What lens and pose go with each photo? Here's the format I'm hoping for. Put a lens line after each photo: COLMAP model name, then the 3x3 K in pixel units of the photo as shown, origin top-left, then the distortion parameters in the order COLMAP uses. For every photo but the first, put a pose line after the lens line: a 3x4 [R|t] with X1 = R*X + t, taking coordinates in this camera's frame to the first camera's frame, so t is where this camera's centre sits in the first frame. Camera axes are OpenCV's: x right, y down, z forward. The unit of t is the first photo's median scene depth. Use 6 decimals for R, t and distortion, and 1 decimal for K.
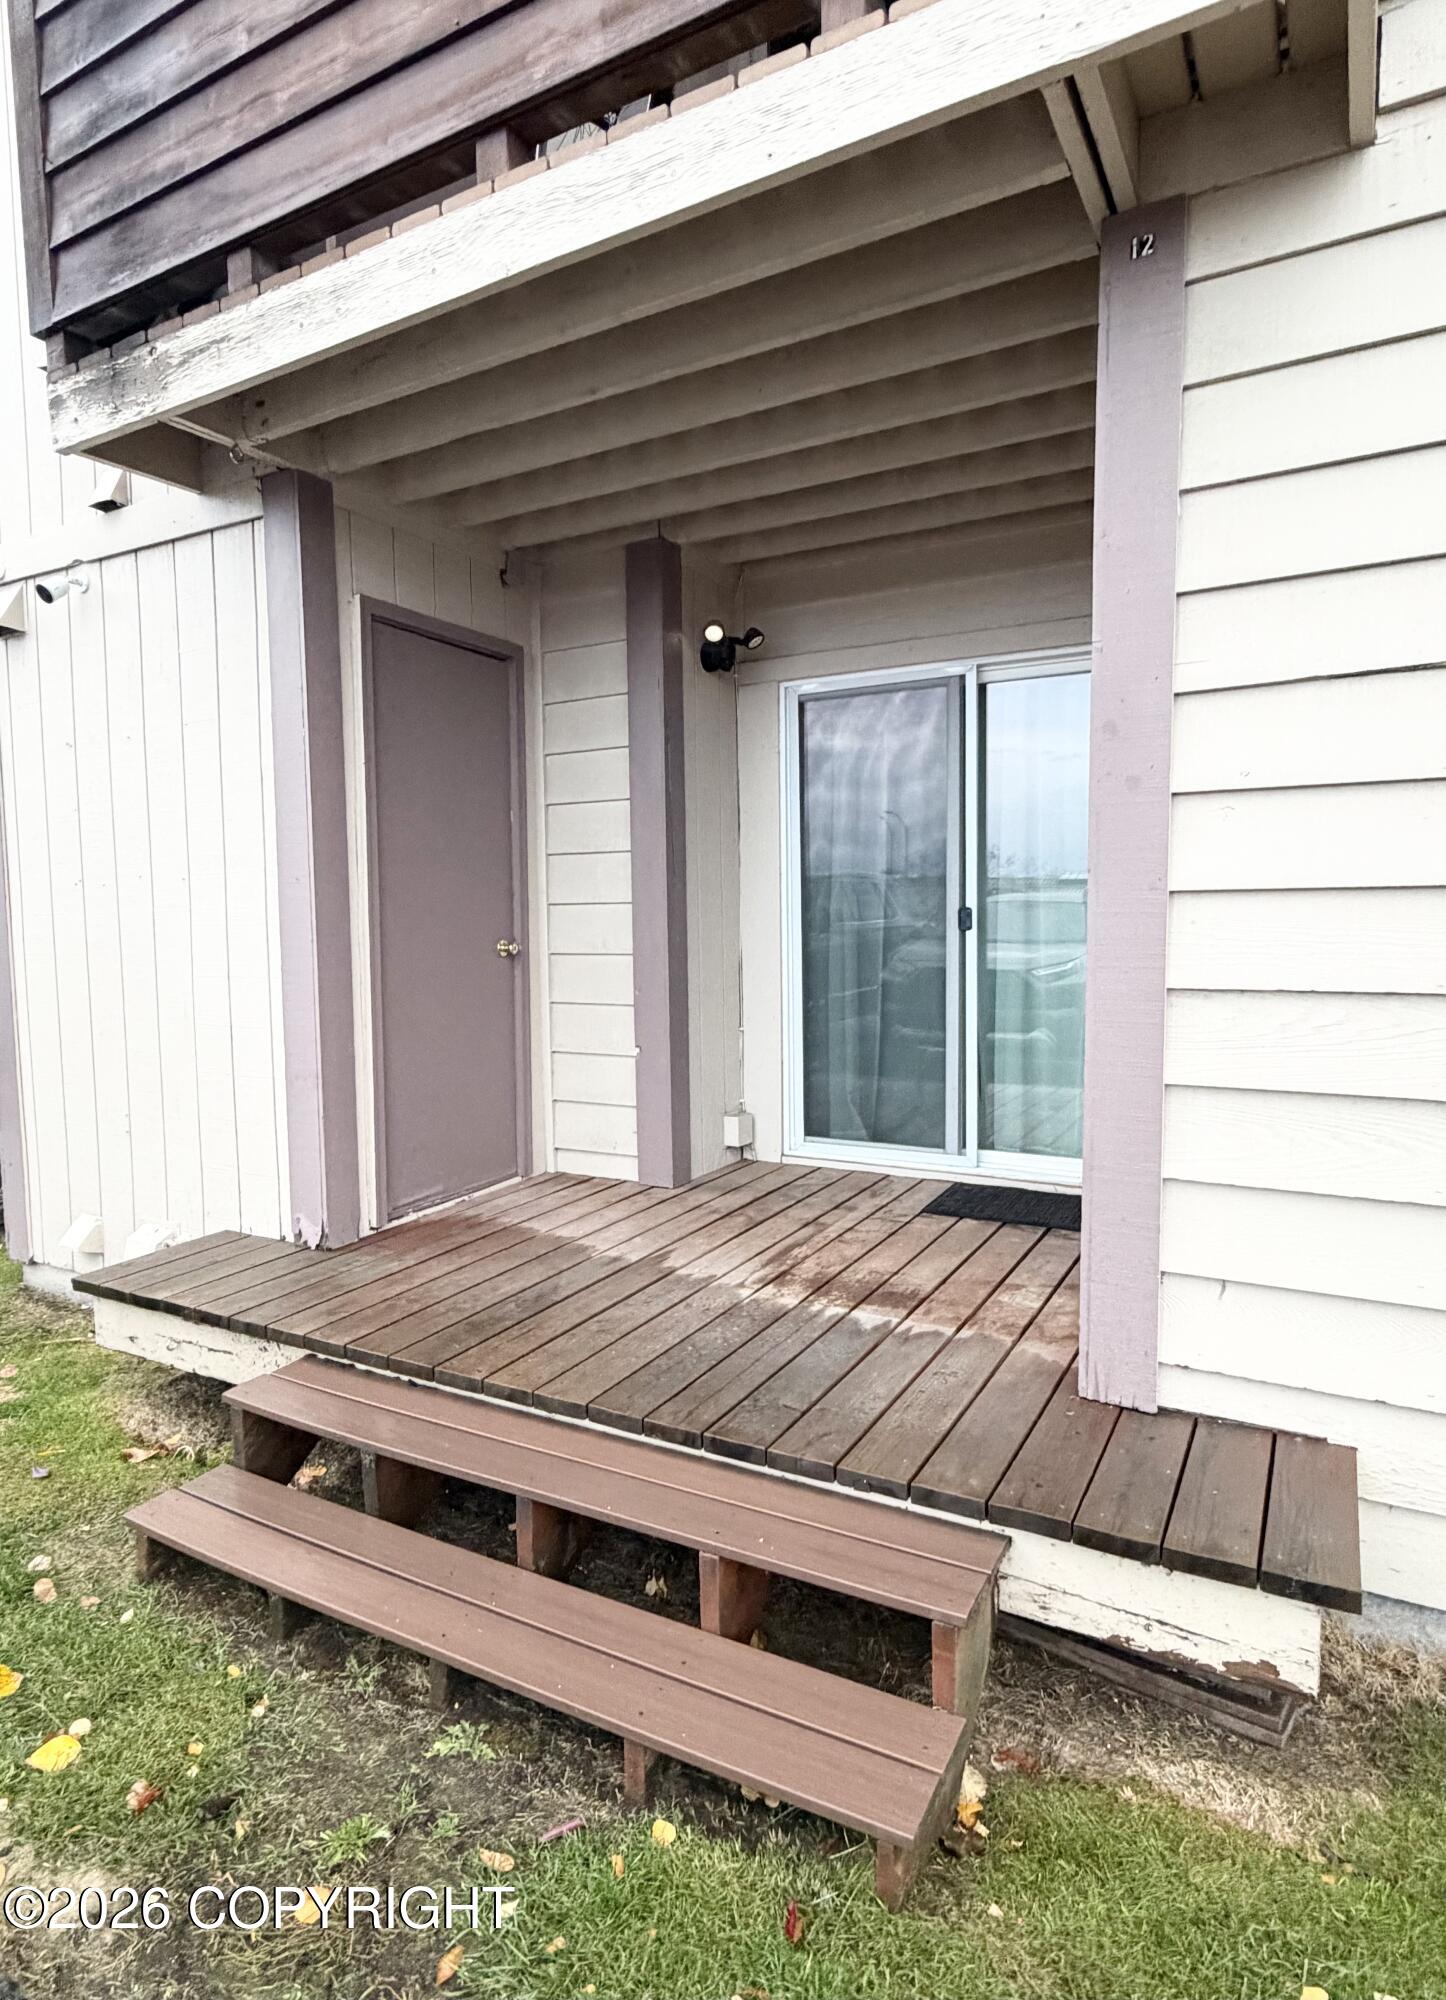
lens RADIAL K [[1132.9, 0, 686.1], [0, 1132.9, 1047.8], [0, 0, 1]] dist [0.005606, 0.006895]
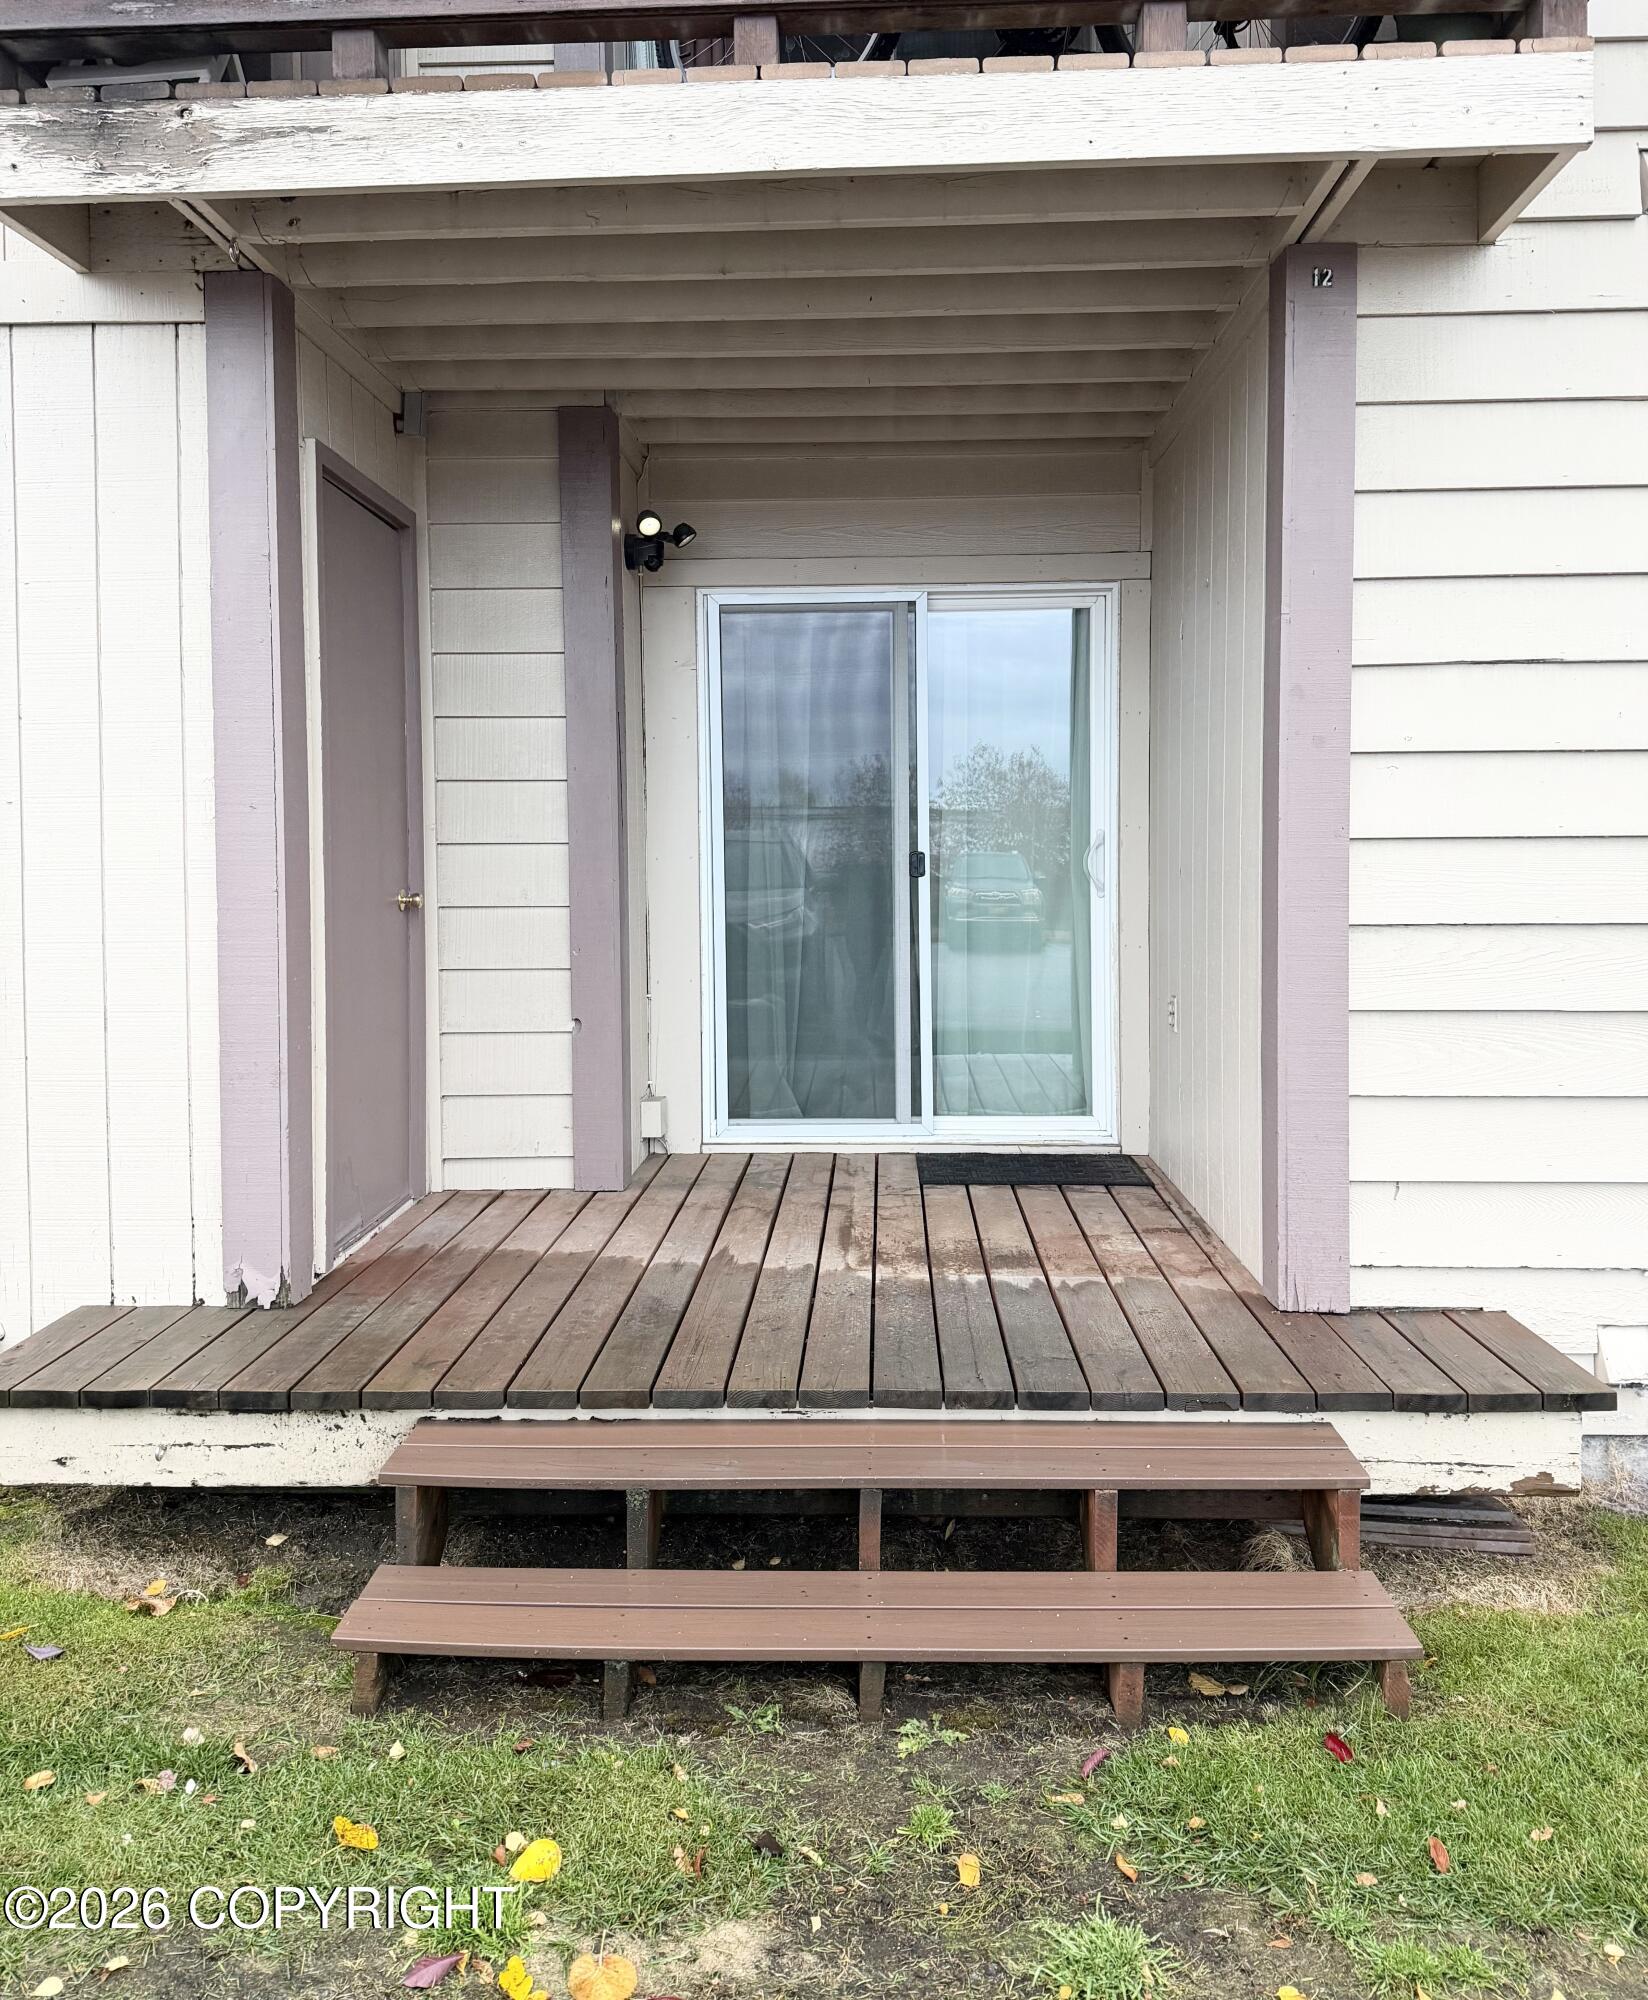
lens RADIAL K [[1537.6, 0, 819.8], [0, 1537.6, 983.7], [0, 0, 1]] dist [0.049556, -0.034274]
pose [[0.884601, -0.034136, 0.465097, -0.567924], [0.050713, 0.998444, -0.023172, 0.010267], [-0.463583, 0.044084, 0.884956, -0.082717]]
